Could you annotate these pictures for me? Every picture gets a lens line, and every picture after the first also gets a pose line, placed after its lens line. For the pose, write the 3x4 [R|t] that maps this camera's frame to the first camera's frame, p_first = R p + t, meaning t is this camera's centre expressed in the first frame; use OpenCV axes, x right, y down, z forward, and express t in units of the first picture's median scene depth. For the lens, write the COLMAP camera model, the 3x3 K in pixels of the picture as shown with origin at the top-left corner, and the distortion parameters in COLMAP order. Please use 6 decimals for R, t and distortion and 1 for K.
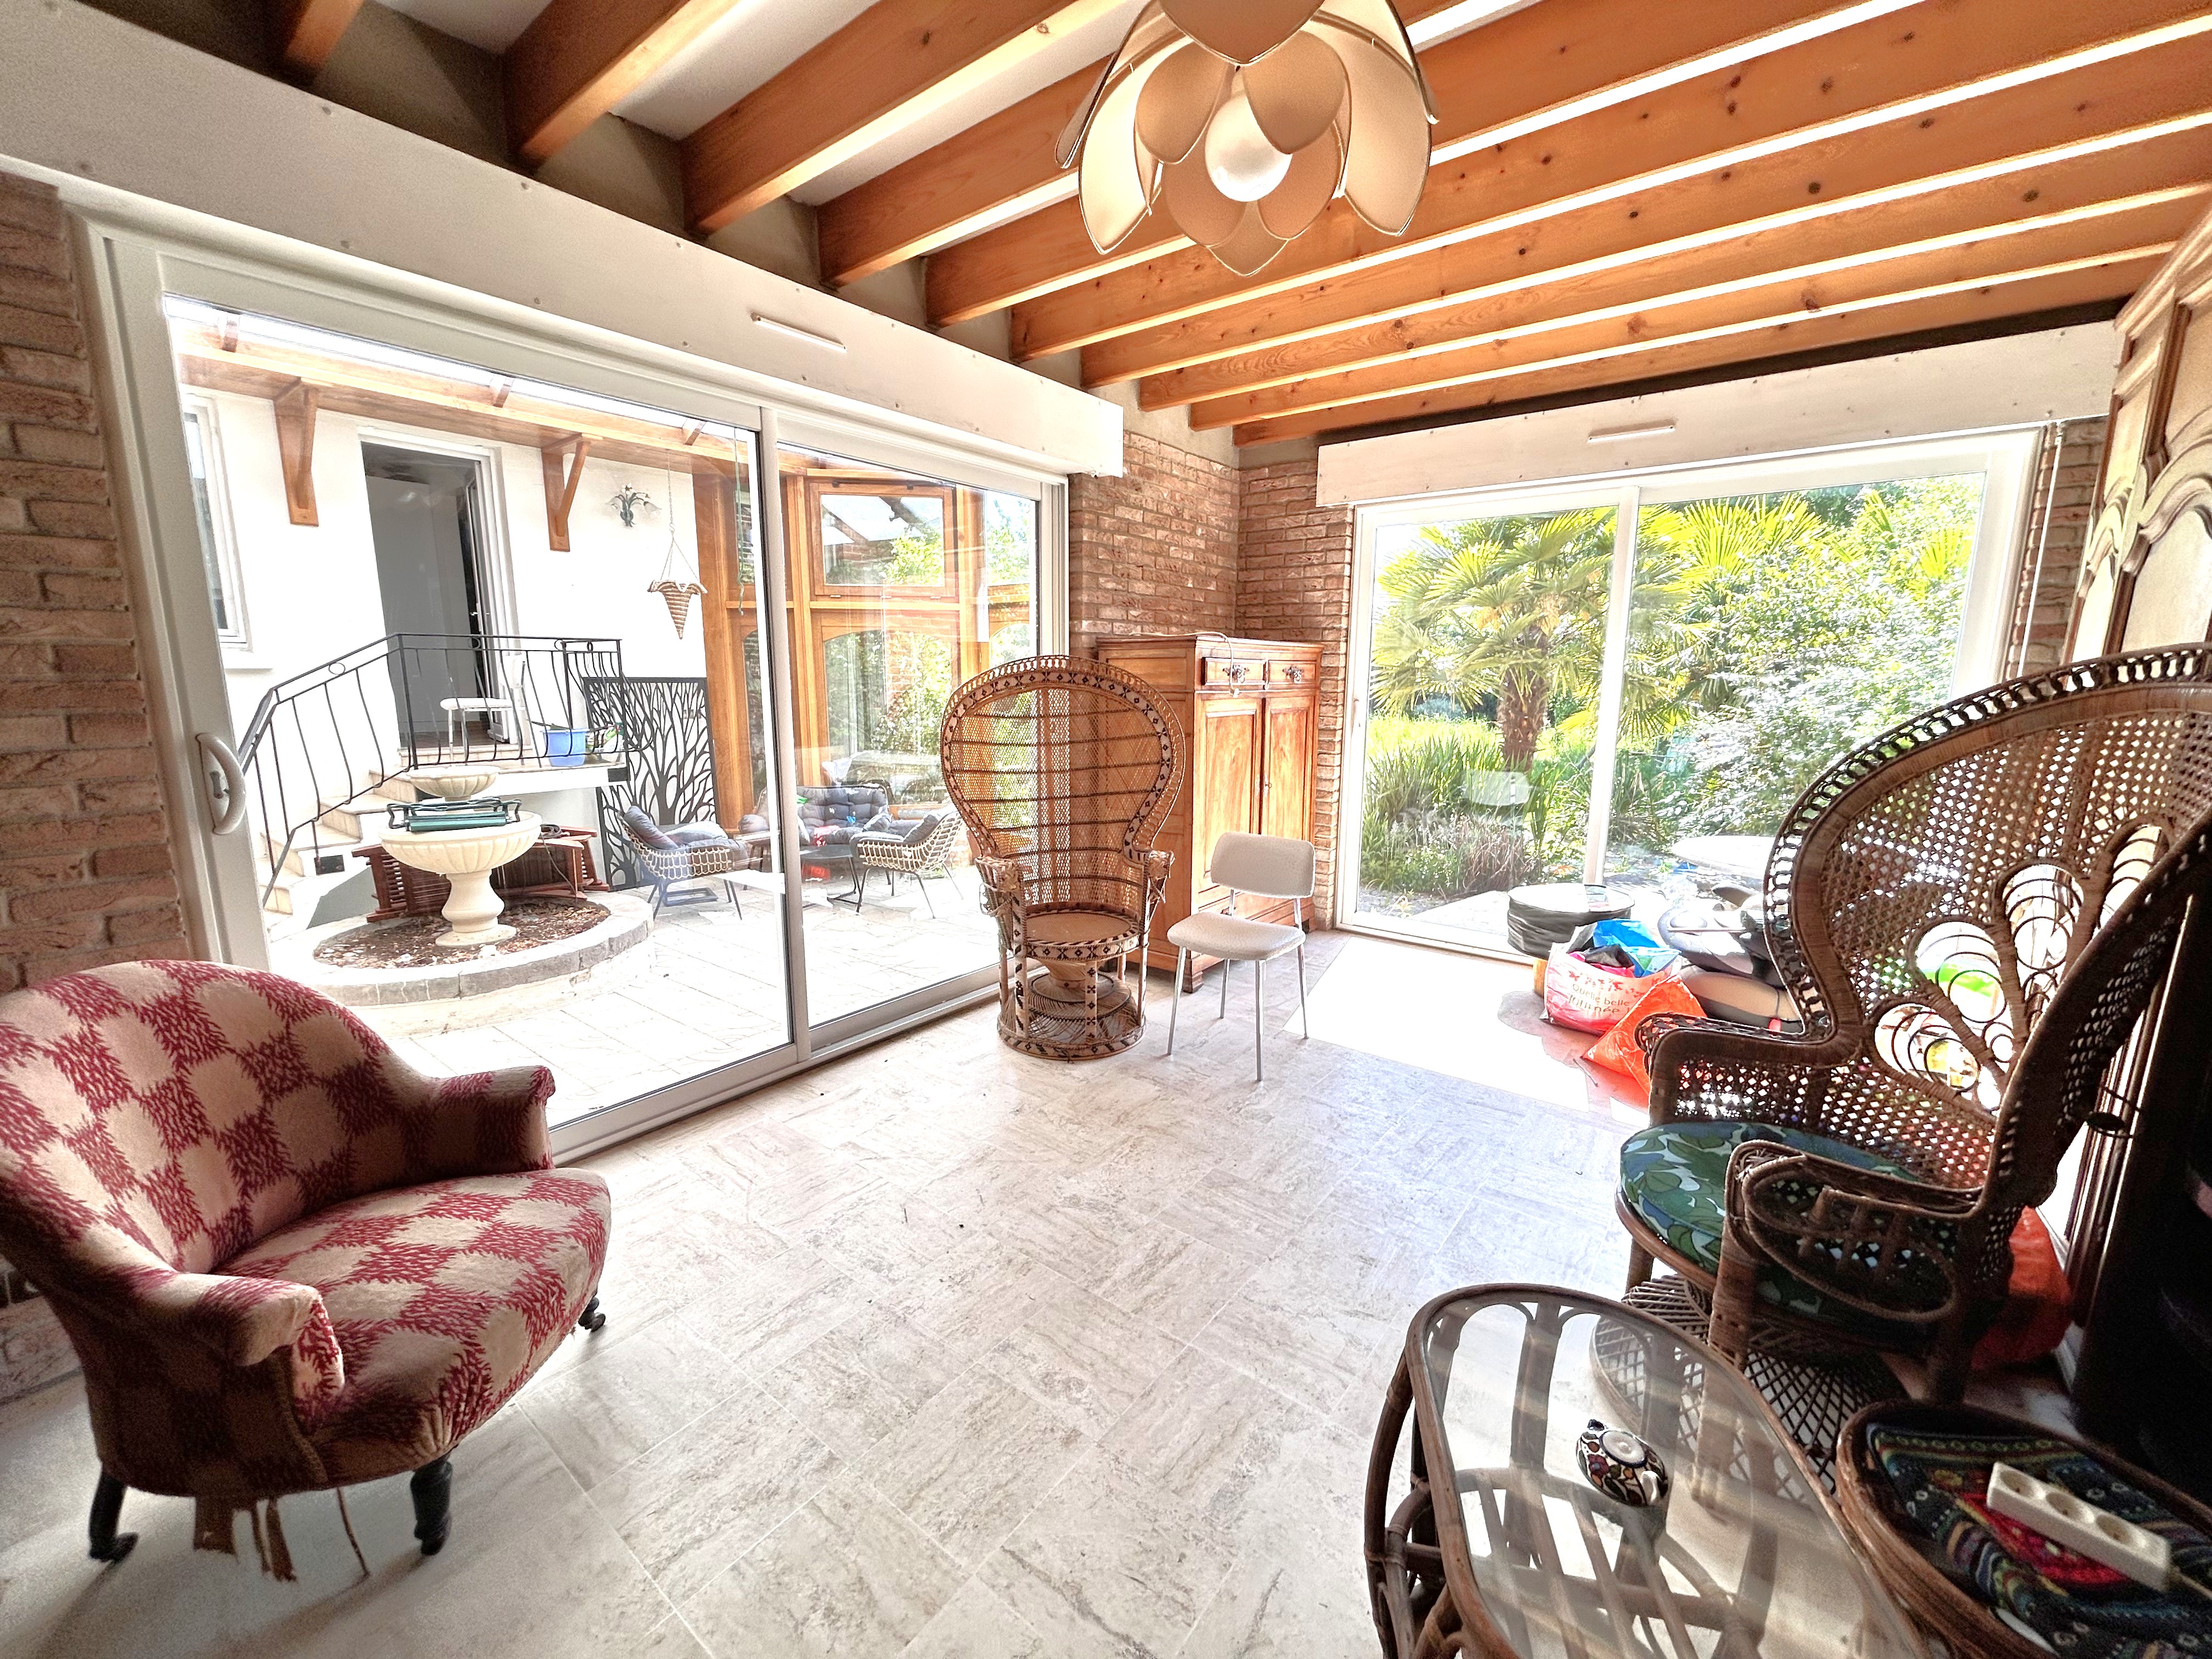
lens RADIAL K [[895.7, 0, 1100.4], [0, 895.7, 823.8], [0, 0, 1]] dist [-0.001372, 0.000490]
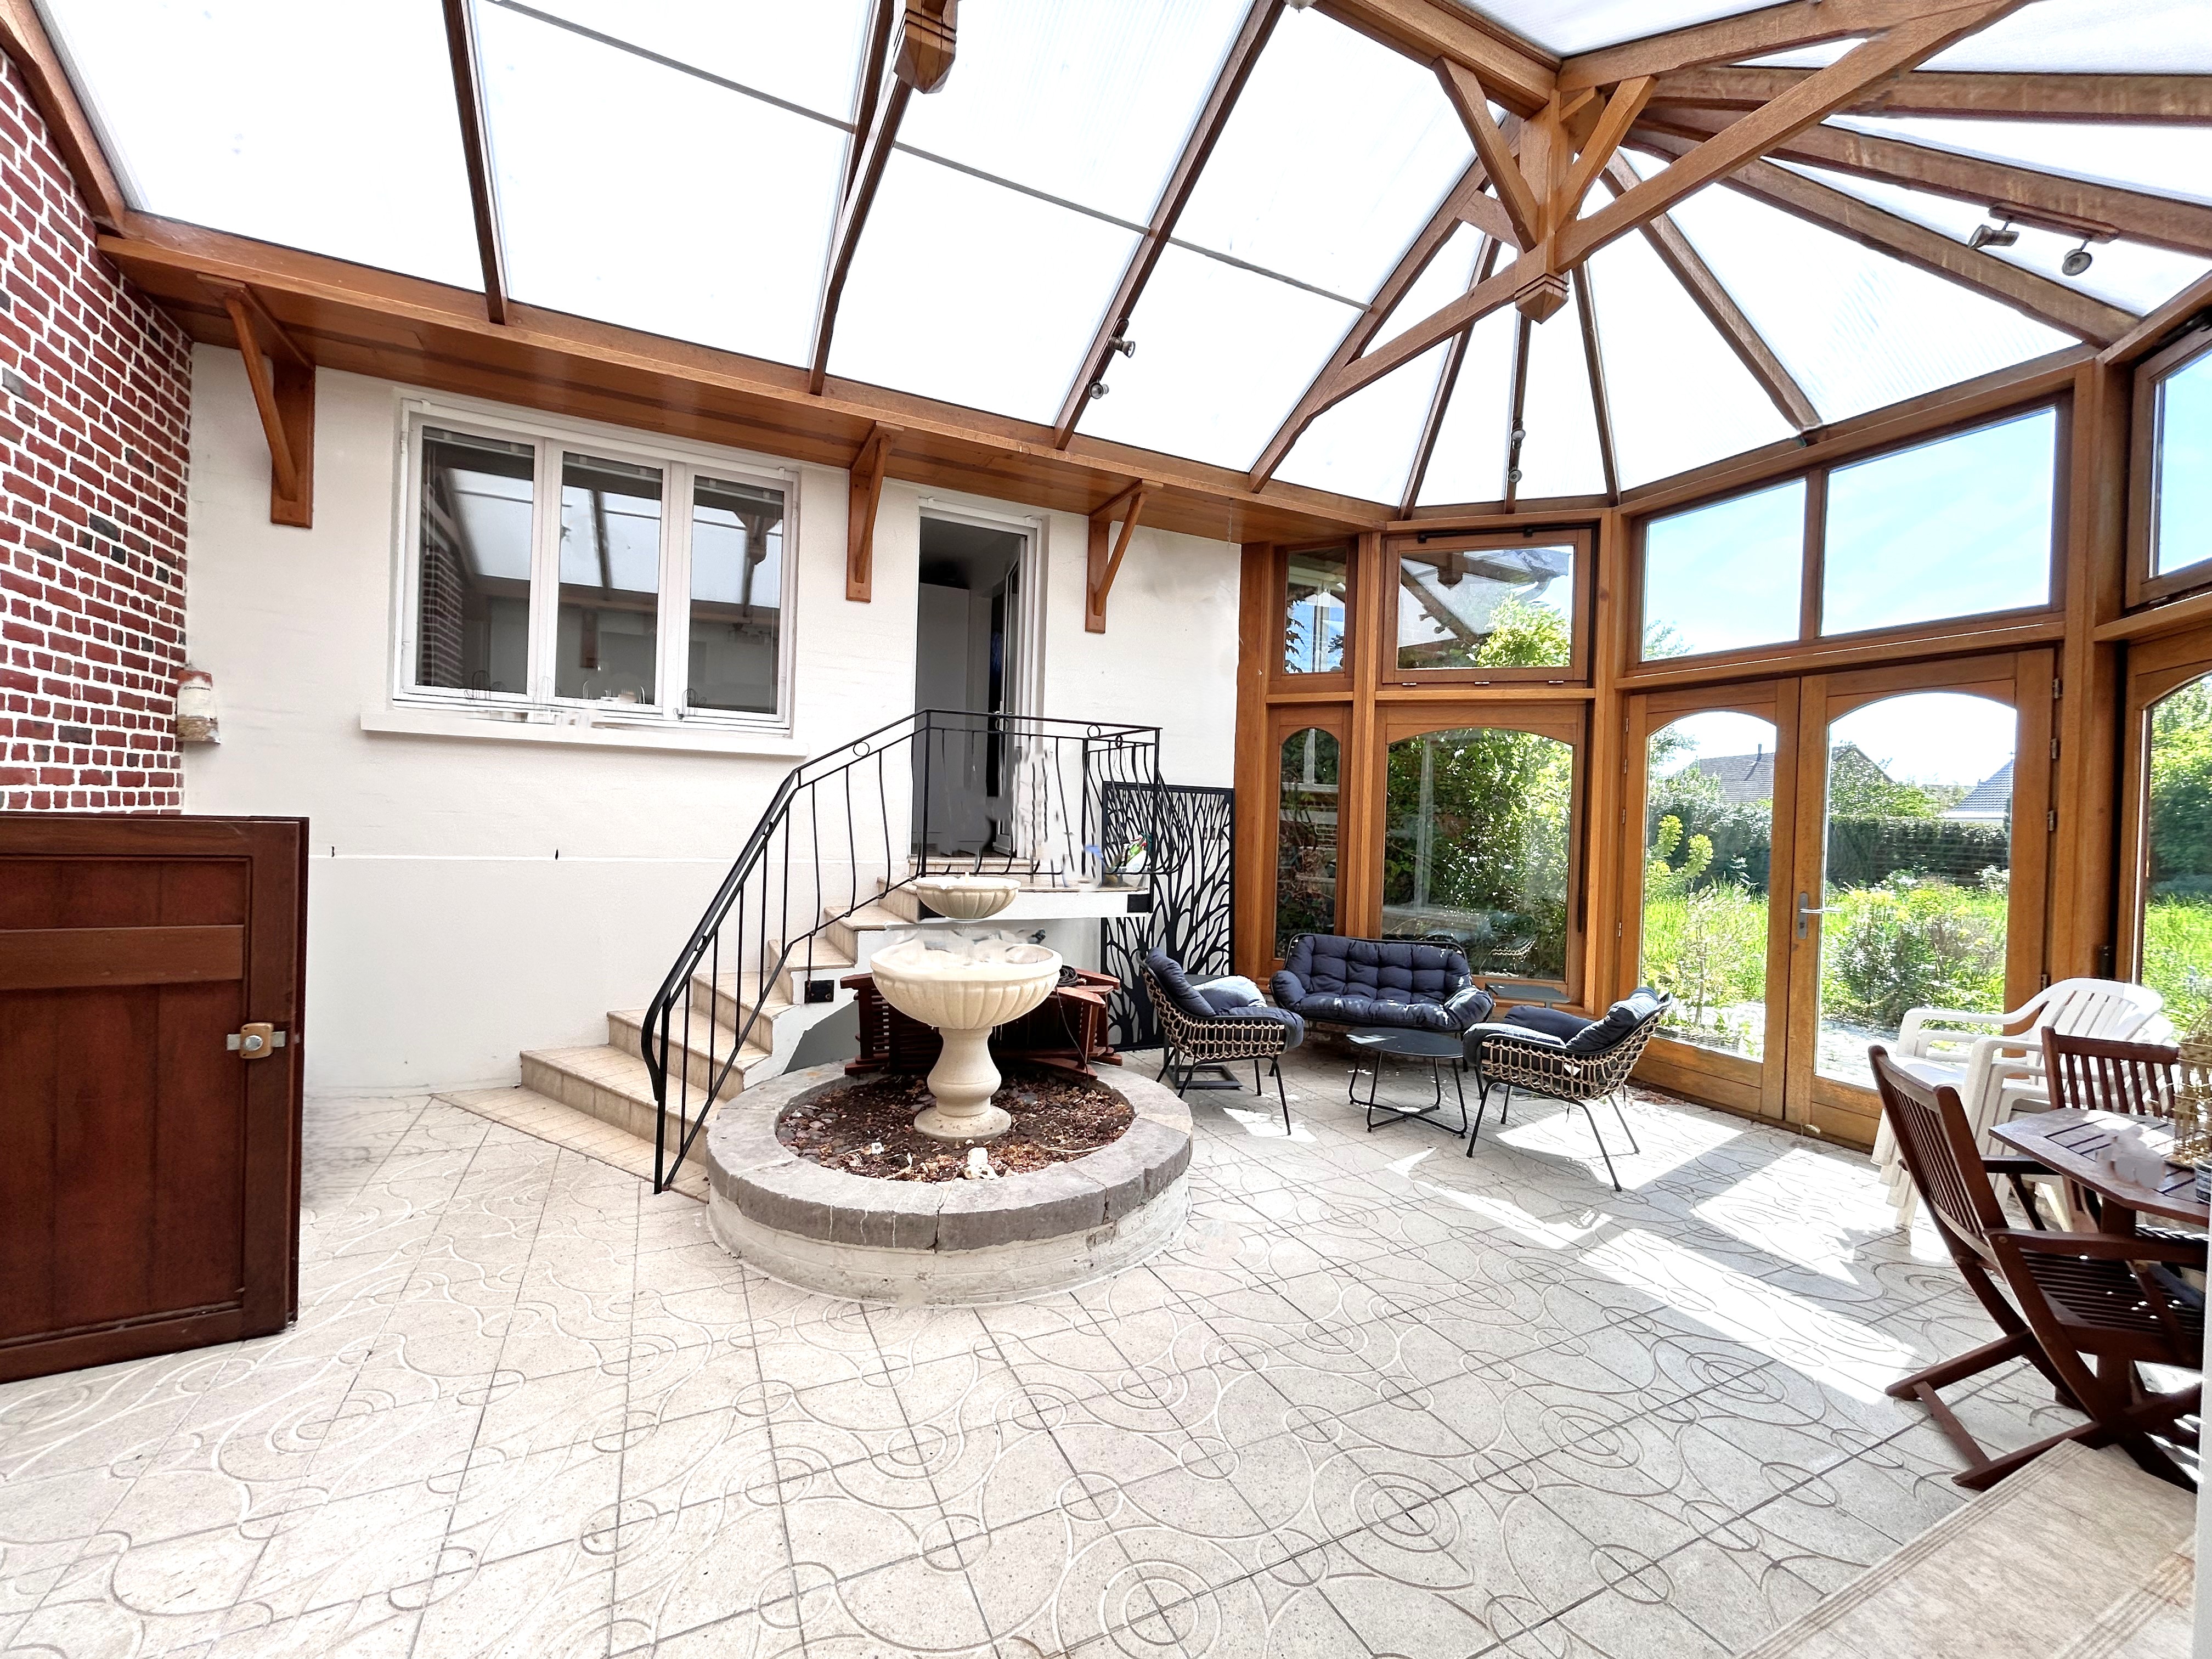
lens RADIAL K [[895.7, 0, 1102.4], [0, 895.7, 825.9], [0, 0, 1]] dist [-0.001372, 0.000490]
pose [[0.897474, 0.030463, -0.440014, -0.247559], [-0.101734, 0.985010, -0.139306, -0.011323], [0.429174, 0.169788, 0.887120, 0.321585]]
